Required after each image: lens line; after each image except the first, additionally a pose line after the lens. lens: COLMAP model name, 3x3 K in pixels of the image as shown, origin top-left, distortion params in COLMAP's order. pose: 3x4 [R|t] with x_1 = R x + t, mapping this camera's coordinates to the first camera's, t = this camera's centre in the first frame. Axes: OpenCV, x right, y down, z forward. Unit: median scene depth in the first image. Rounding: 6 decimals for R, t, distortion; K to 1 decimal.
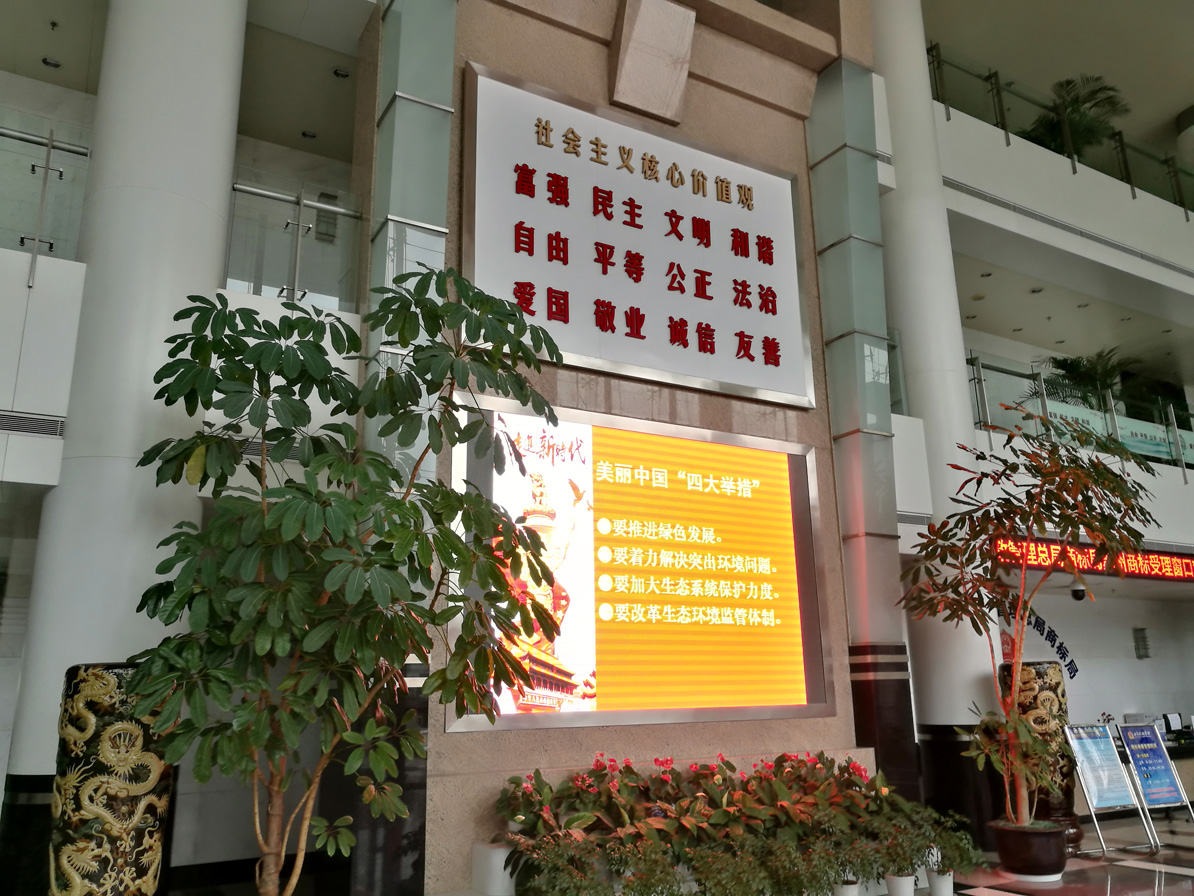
lens RADIAL K [[935.0, 0, 617.5], [0, 935.0, 448.2], [0, 0, 1]] dist [0.074537, -0.183433]
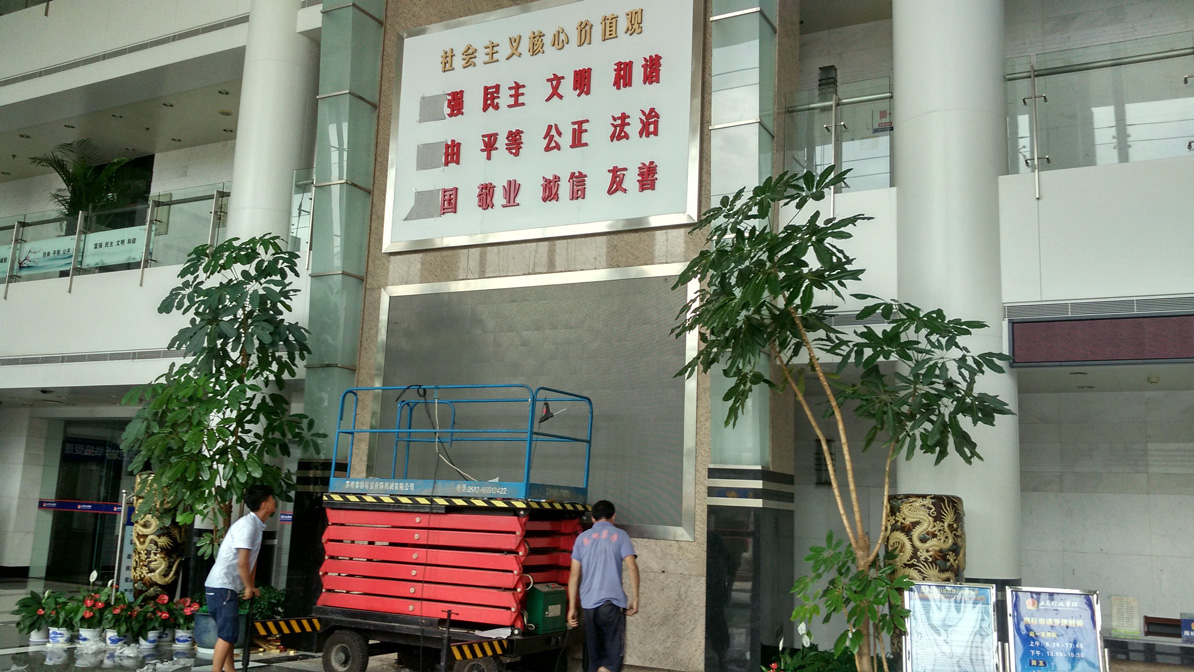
lens RADIAL K [[1035.1, 0, 591.4], [0, 1035.1, 330.4], [0, 0, 1]] dist [0.274818, -0.795438]
pose [[0.500866, -0.108229, -0.858731, 1.097918], [0.160749, 0.986522, -0.030577, 0.084801], [0.850466, -0.122725, 0.511513, 0.376535]]
